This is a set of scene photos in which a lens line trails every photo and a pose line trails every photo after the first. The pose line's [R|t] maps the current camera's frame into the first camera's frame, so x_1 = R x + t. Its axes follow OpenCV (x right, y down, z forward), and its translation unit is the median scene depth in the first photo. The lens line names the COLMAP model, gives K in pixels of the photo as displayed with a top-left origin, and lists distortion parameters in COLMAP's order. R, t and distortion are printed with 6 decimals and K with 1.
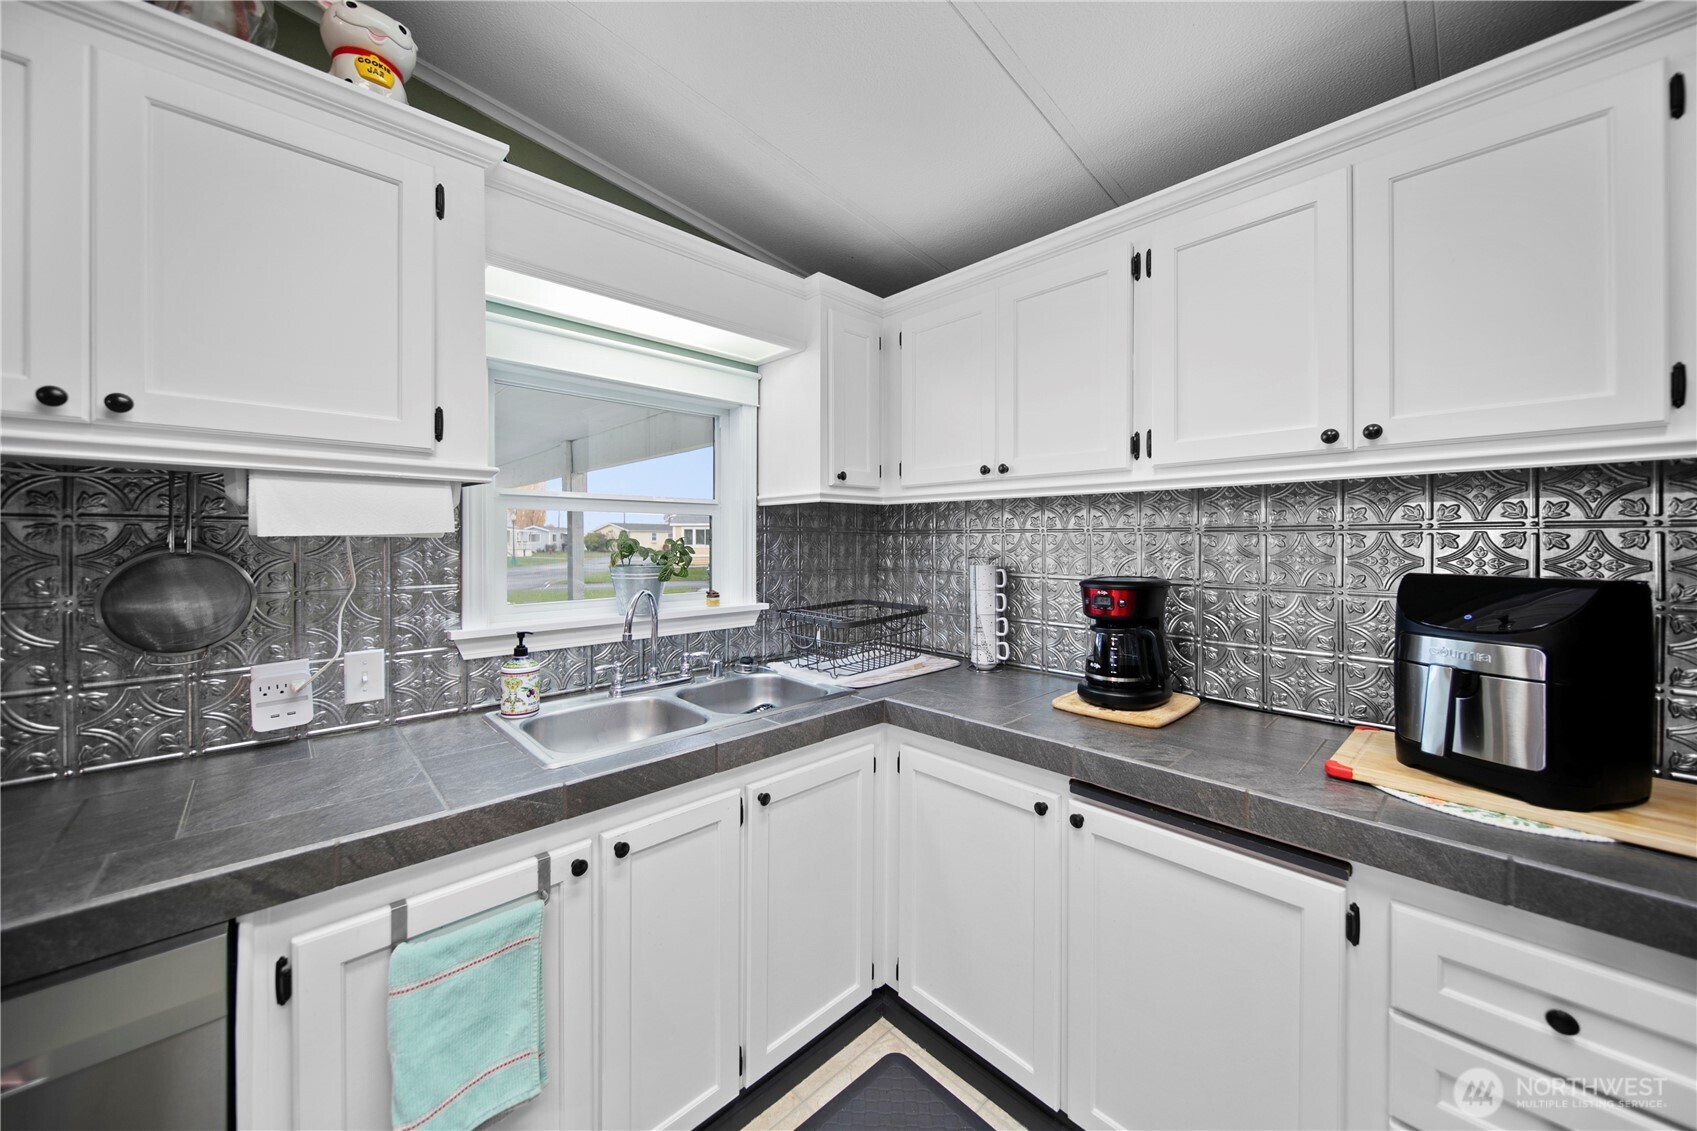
lens RADIAL K [[603.8, 0, 846.7], [0, 603.8, 542.3], [0, 0, 1]] dist [-0.001803, -0.000077]
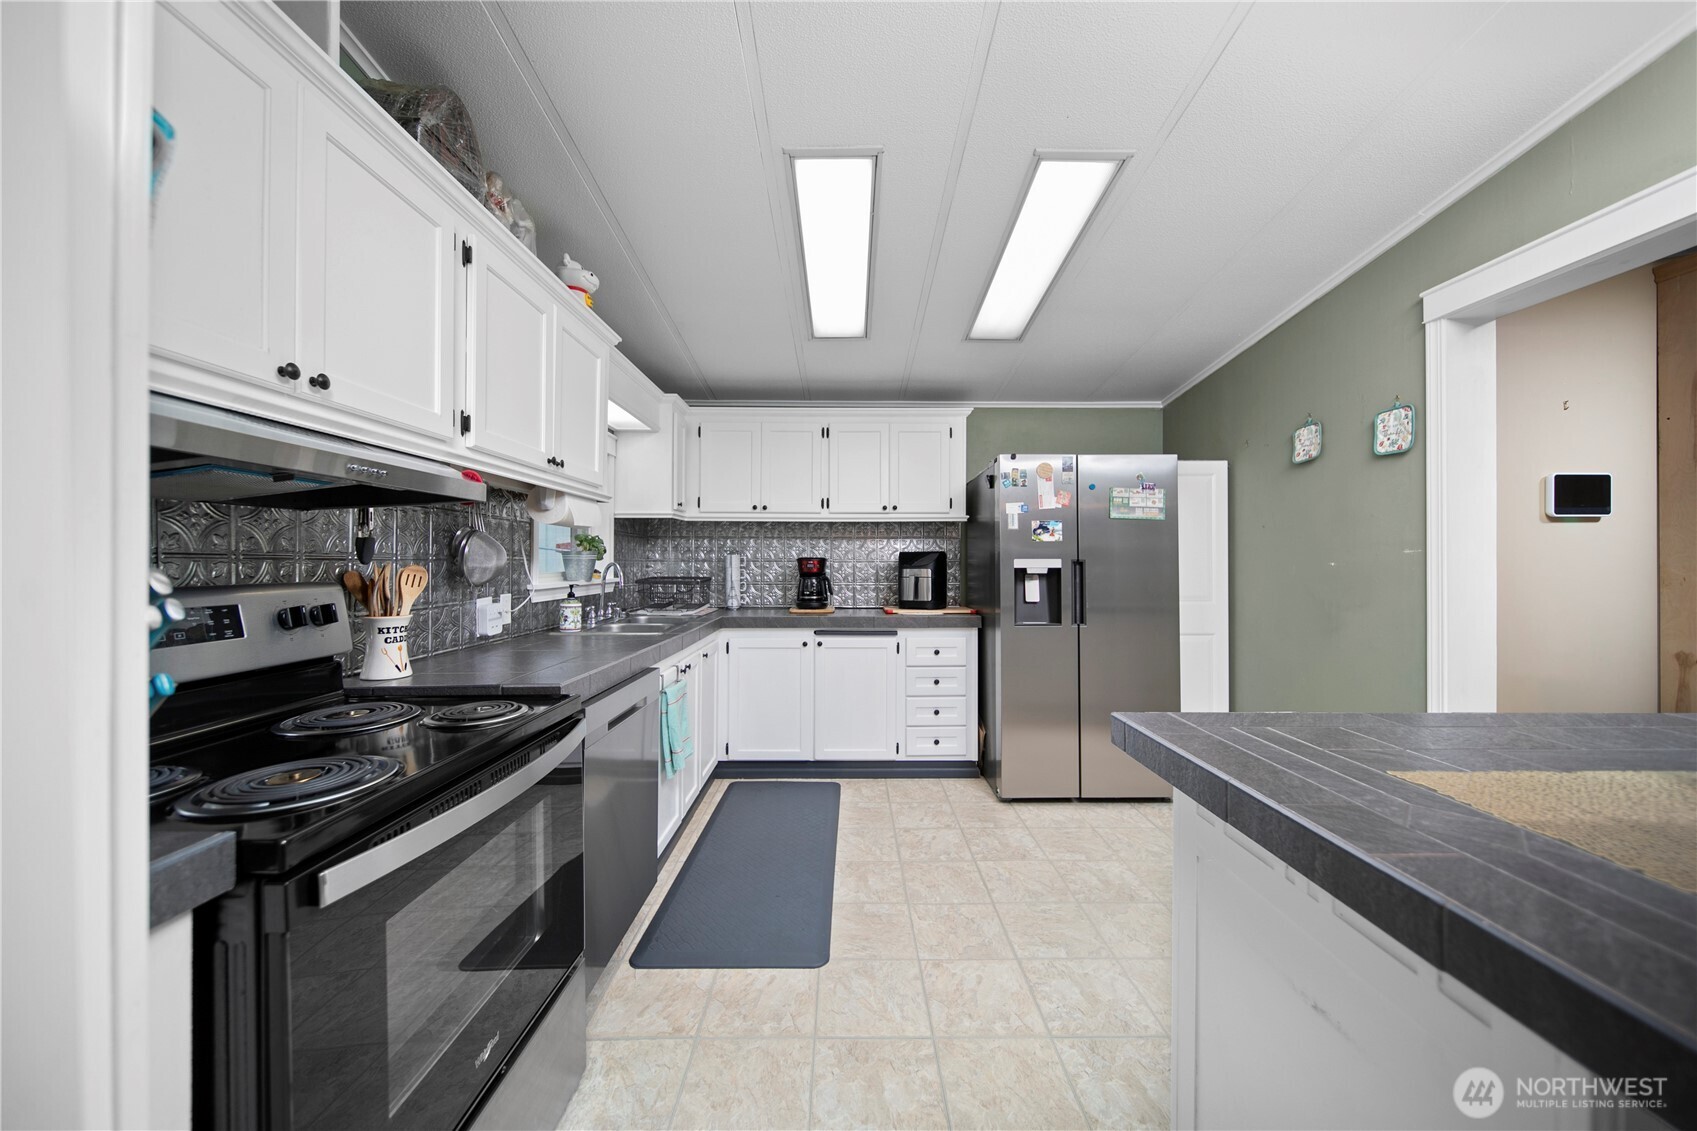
lens RADIAL K [[603.8, 0, 846.7], [0, 603.8, 542.3], [0, 0, 1]] dist [-0.001803, -0.000077]
pose [[0.693176, 0.021519, 0.720447, -1.258735], [-0.000077, 0.999556, -0.029782, 0.077105], [-0.720769, 0.020589, 0.692870, -0.812908]]
